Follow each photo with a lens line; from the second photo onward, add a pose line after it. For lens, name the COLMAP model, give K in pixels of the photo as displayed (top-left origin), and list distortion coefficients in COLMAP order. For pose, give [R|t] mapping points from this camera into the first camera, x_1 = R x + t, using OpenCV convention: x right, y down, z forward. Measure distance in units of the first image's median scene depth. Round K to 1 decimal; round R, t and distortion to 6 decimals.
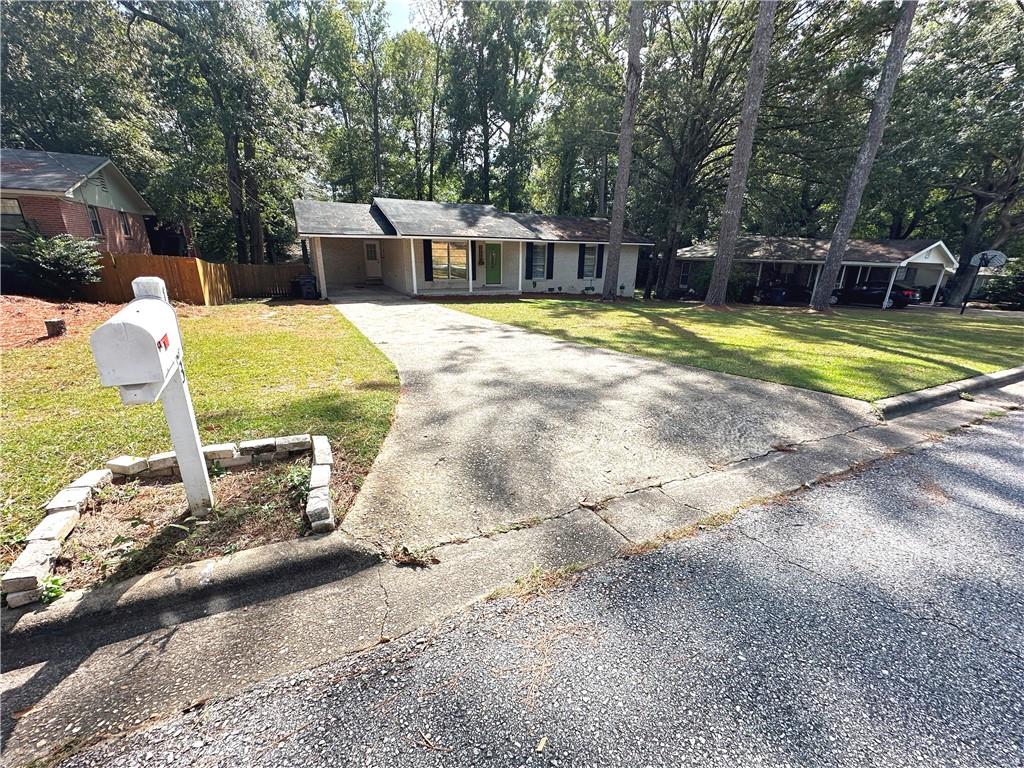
lens RADIAL K [[409.9, 0, 511.5], [0, 409.9, 388.6], [0, 0, 1]] dist [-0.003313, 0.000736]
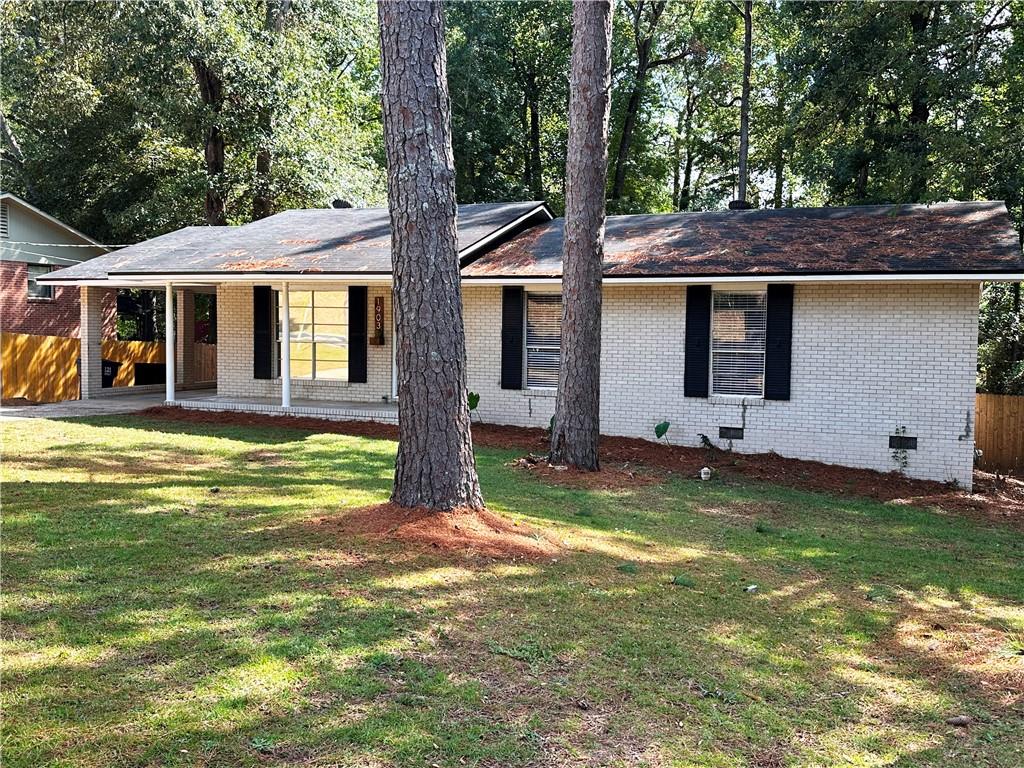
lens RADIAL K [[960.1, 0, 515.8], [0, 960.1, 383.8], [0, 0, 1]] dist [0.098094, 0.000000]
pose [[0.660349, 0.034823, -0.750151, 0.676353], [-0.245561, 0.954022, -0.171877, -0.141588], [0.709675, 0.297707, 0.638539, 0.517812]]
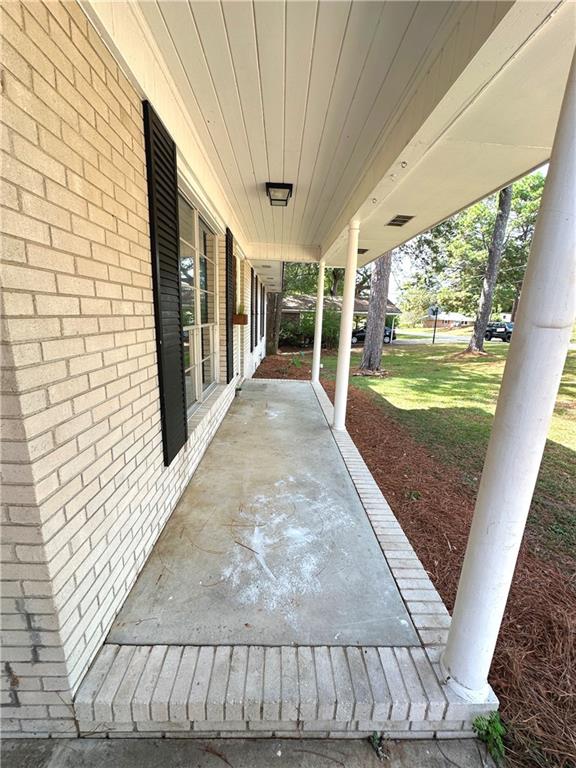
lens RADIAL K [[307.4, 0, 284.6], [0, 307.4, 383.9], [0, 0, 1]] dist [-0.003313, 0.000736]
pose [[0.432610, -0.208848, 0.877058, -0.255479], [0.255252, 0.961370, 0.103022, -0.269135], [-0.864694, 0.179303, 0.469207, 0.859180]]
